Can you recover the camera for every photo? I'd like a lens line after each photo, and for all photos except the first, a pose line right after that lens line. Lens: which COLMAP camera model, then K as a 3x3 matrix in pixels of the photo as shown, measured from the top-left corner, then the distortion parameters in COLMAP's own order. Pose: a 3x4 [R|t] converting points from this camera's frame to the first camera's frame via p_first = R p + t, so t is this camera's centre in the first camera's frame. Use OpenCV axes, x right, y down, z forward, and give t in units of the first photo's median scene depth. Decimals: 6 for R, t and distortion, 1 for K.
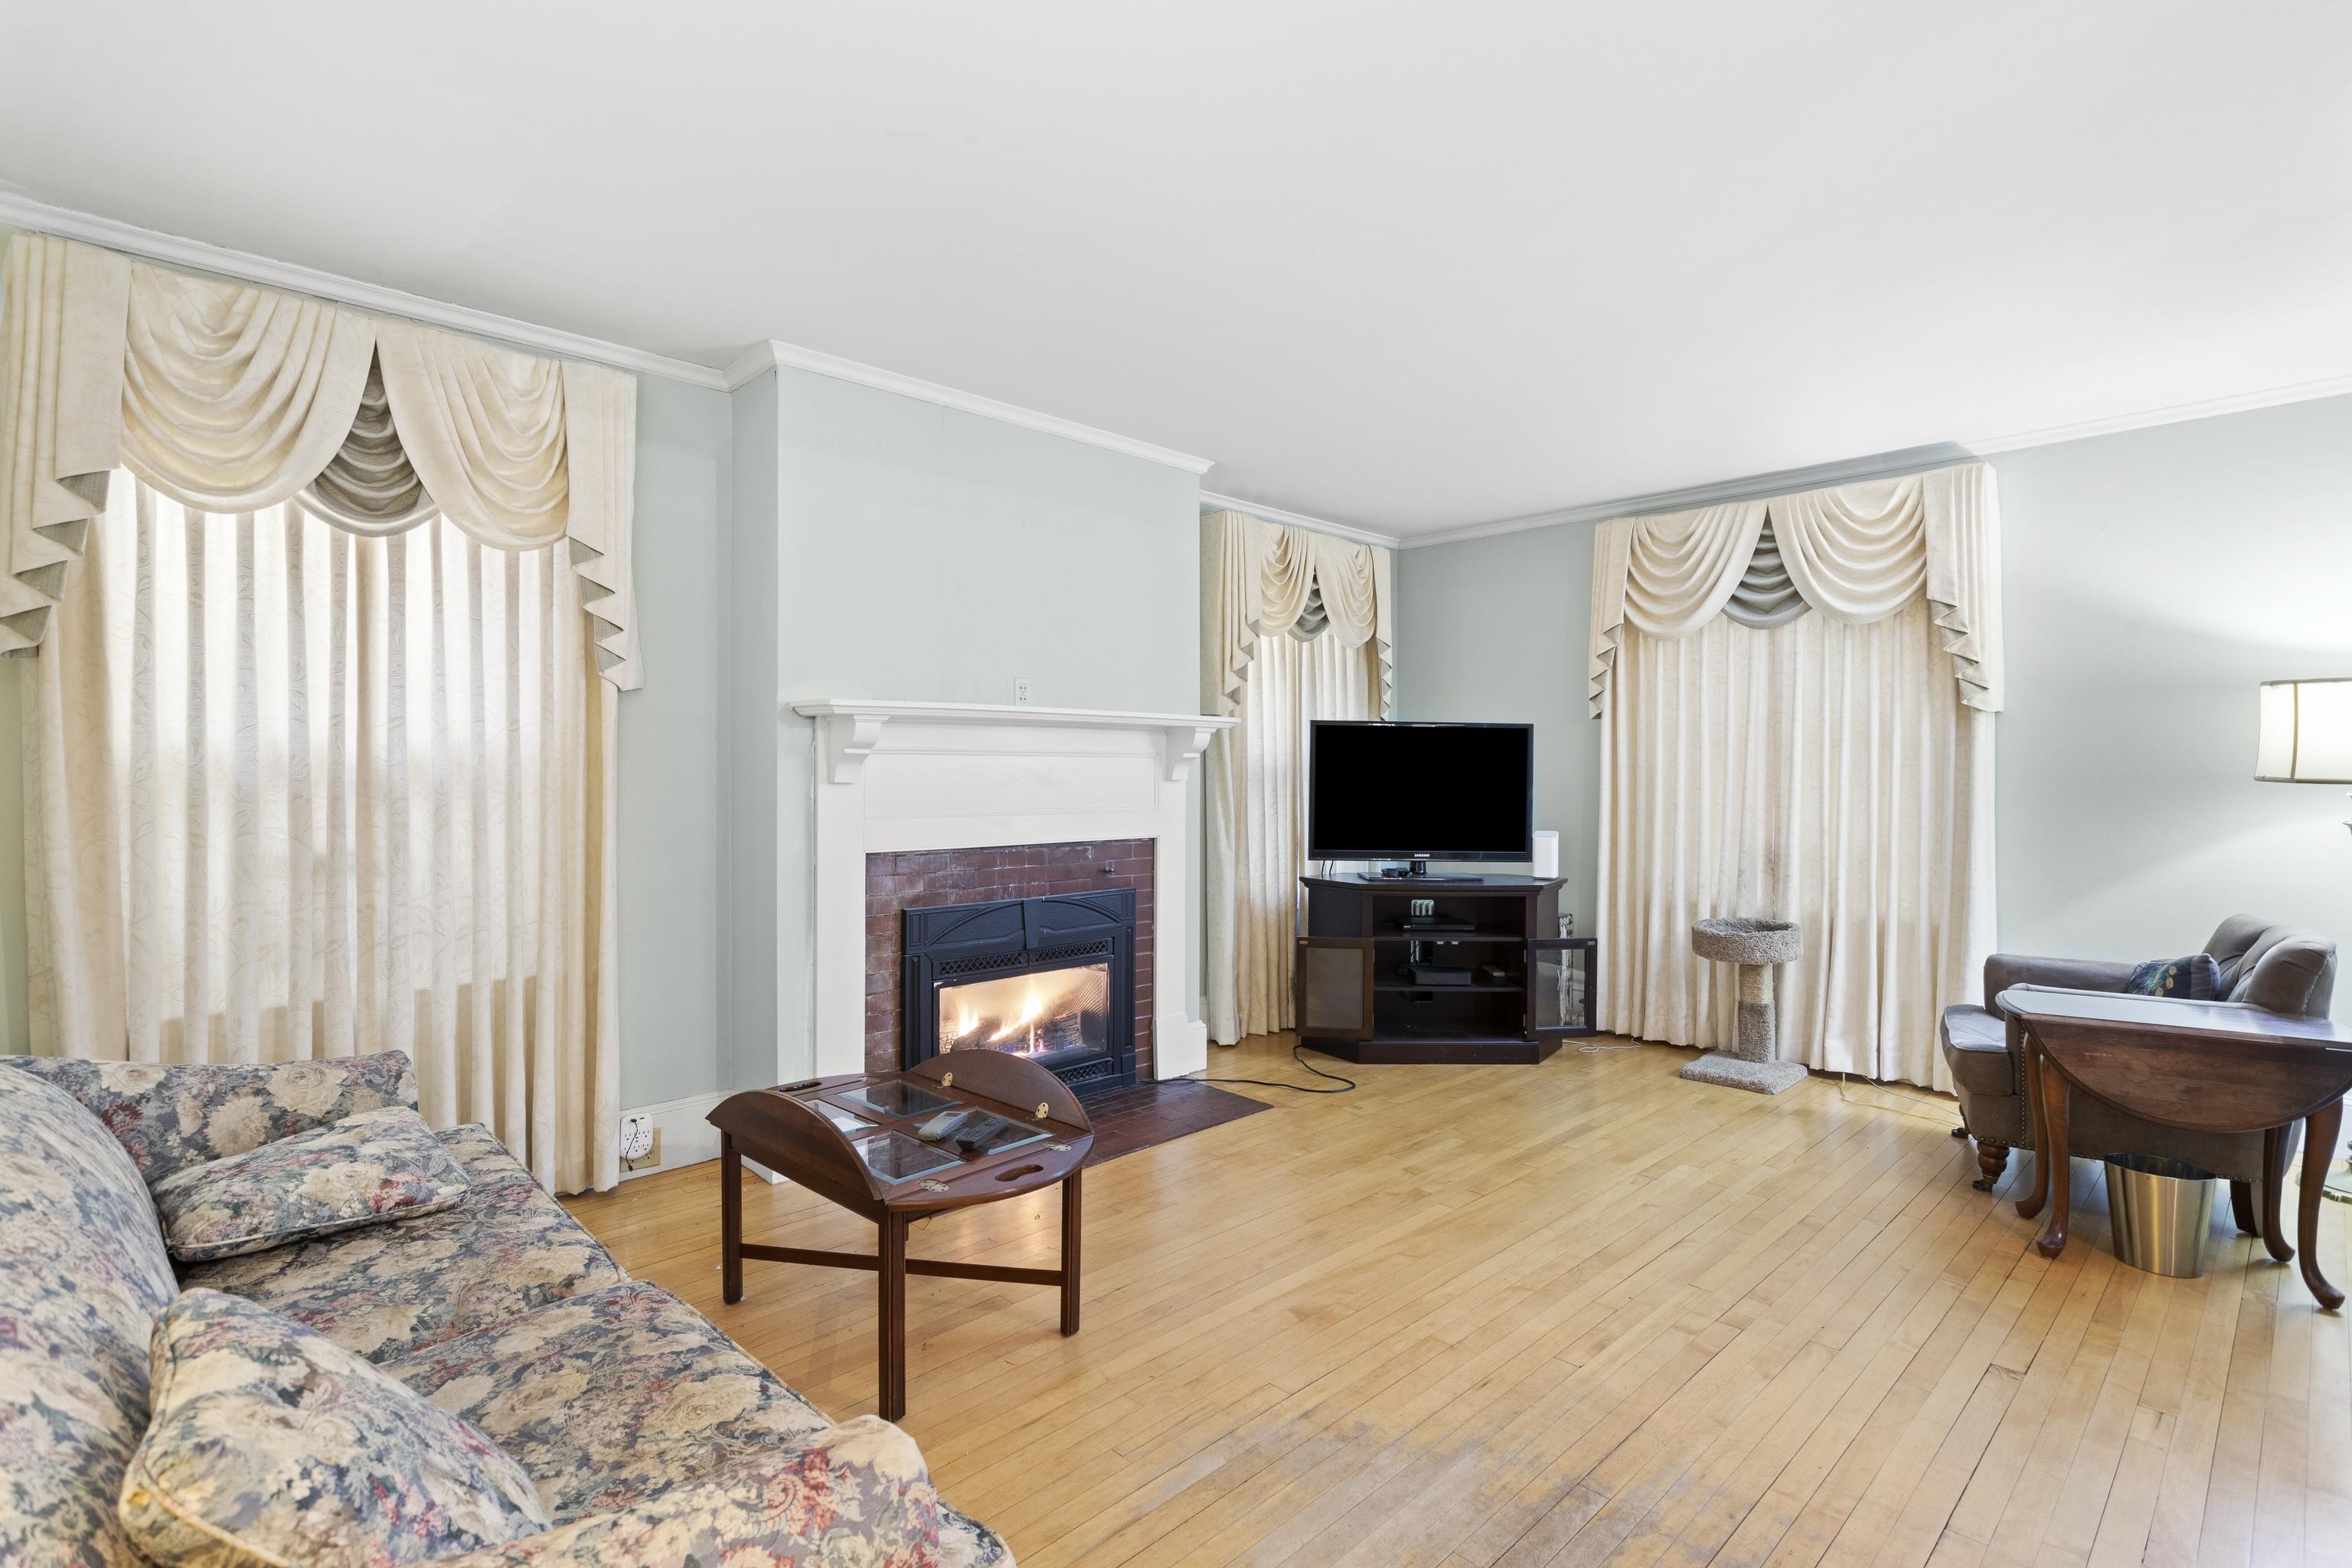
lens RADIAL K [[1116.9, 0, 1184.6], [0, 1116.9, 774.6], [0, 0, 1]] dist [-0.000242, 0.001766]
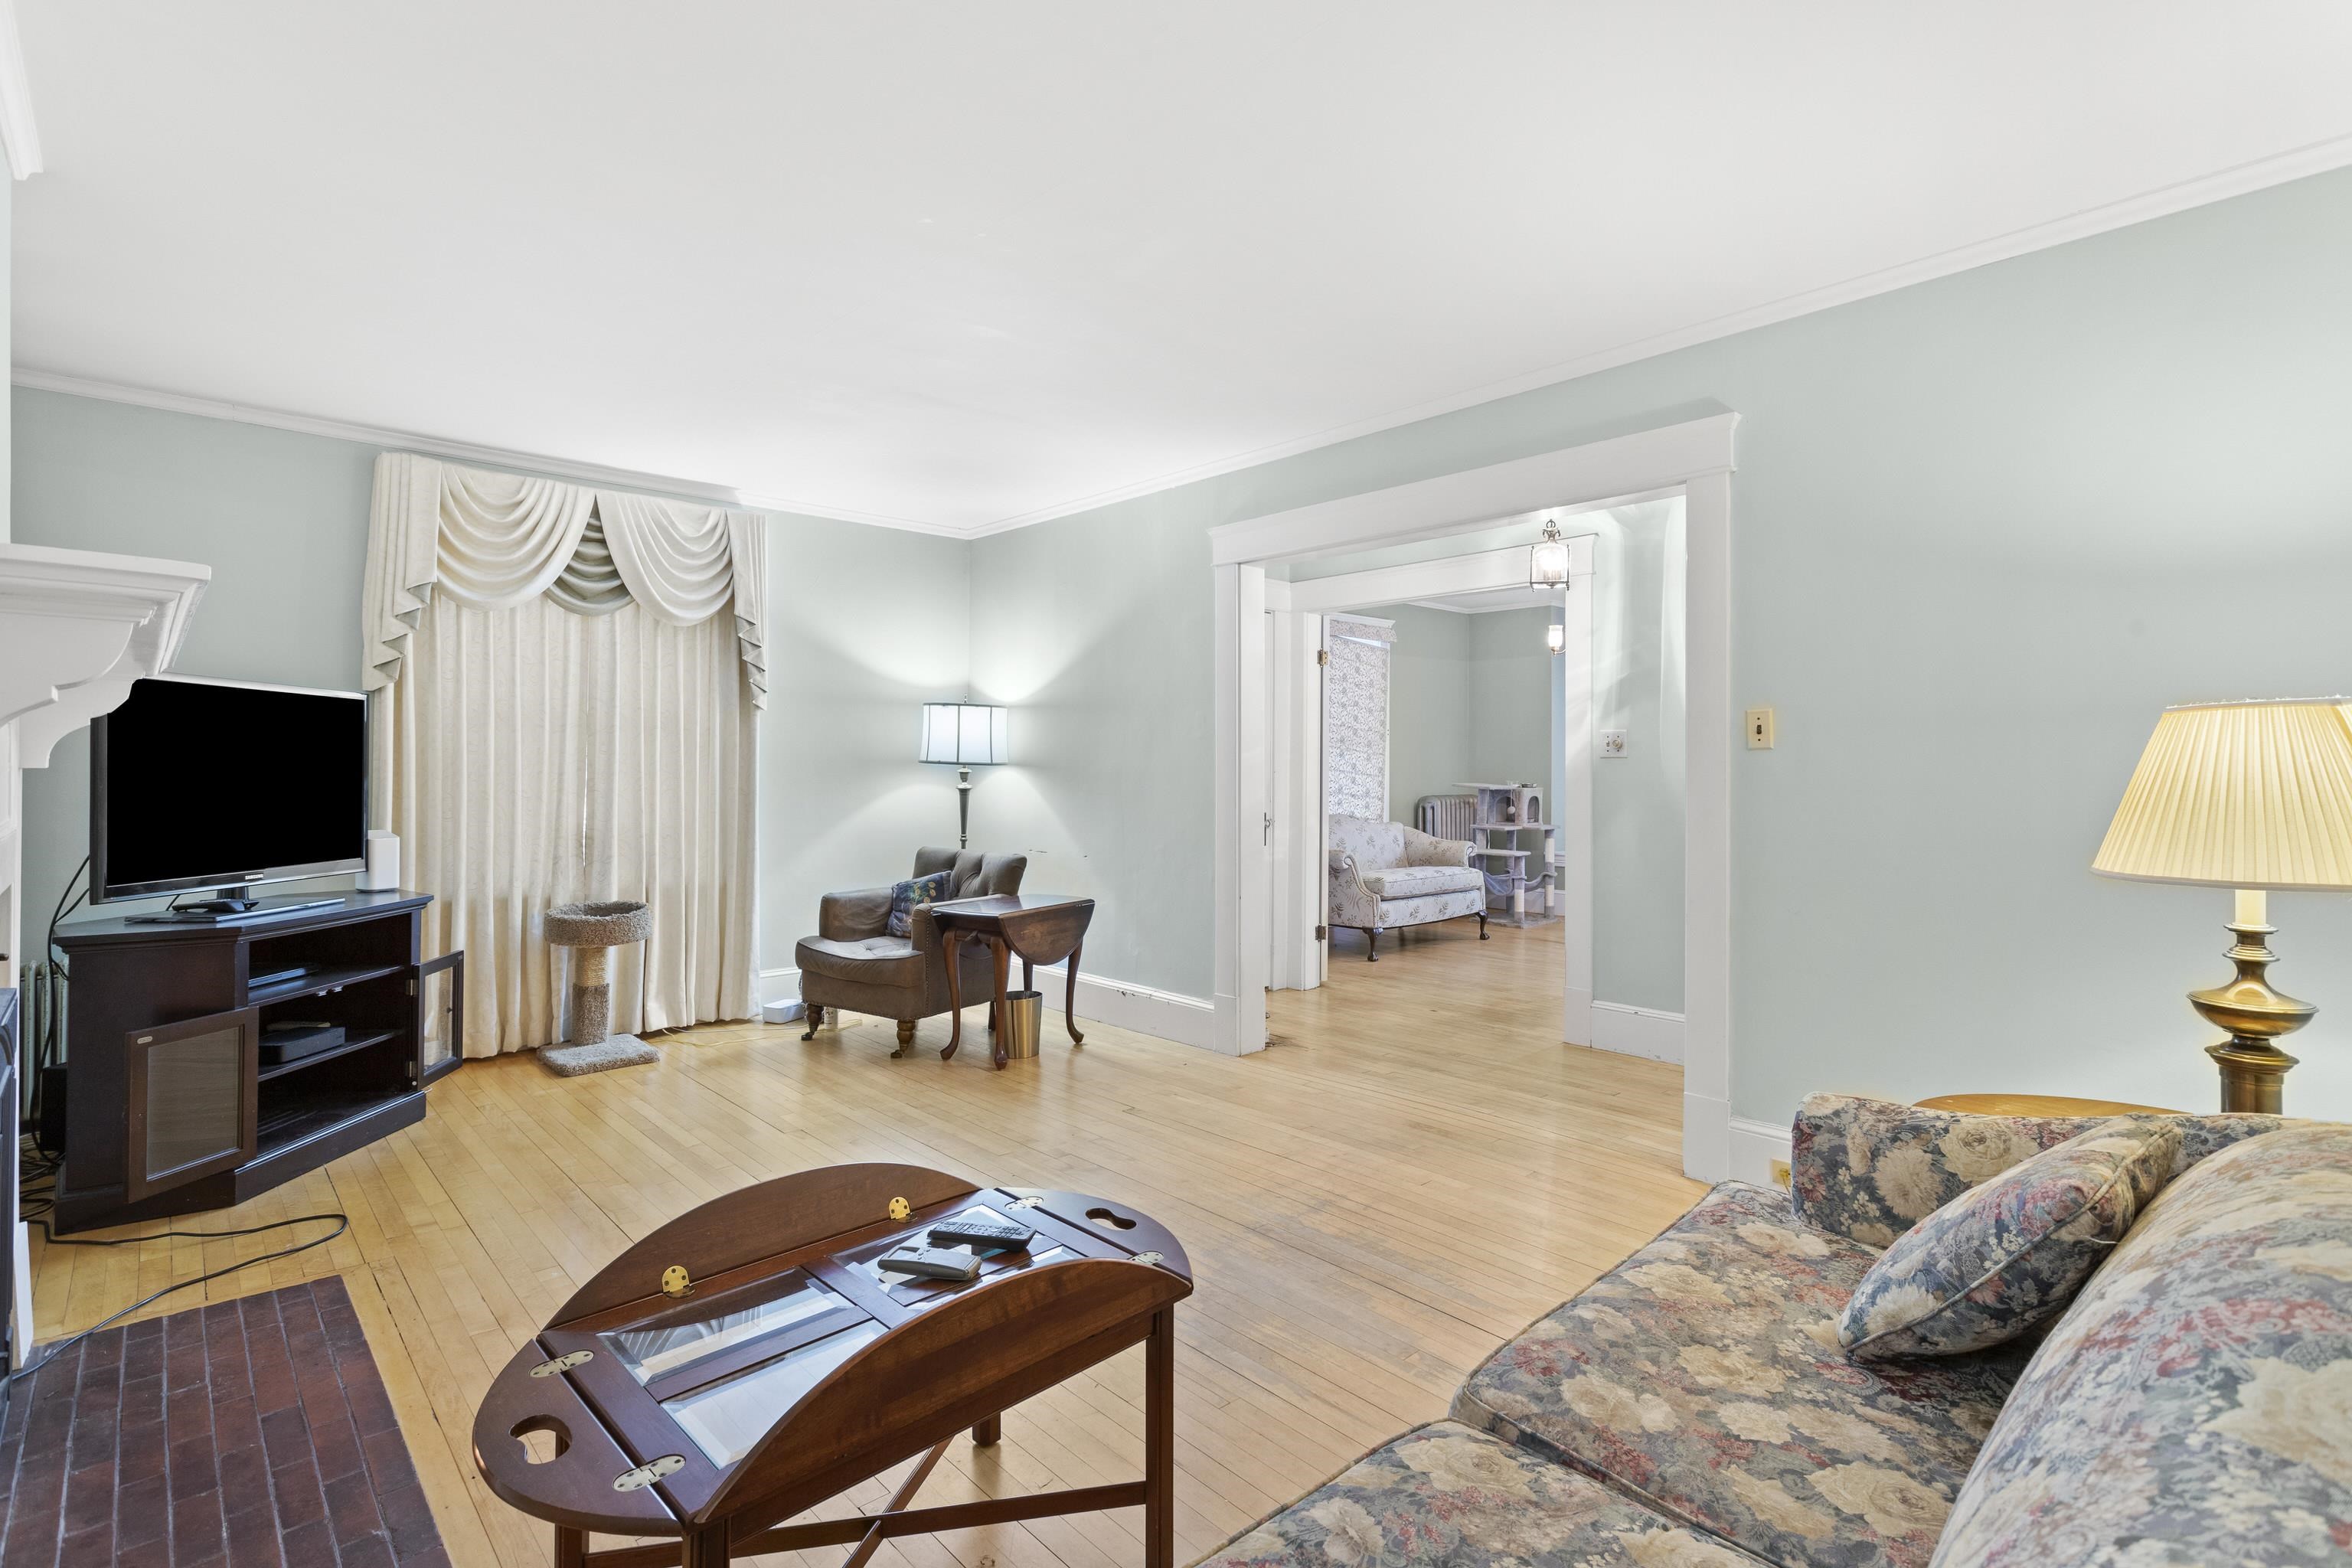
lens RADIAL K [[1116.9, 0, 1178.7], [0, 1116.9, 745.0], [0, 0, 1]] dist [-0.000242, 0.001766]
pose [[0.032039, 0.013651, 0.999393, -0.521360], [-0.000595, 0.999907, -0.013639, 0.000970], [-0.999486, -0.000158, 0.032044, 0.471820]]
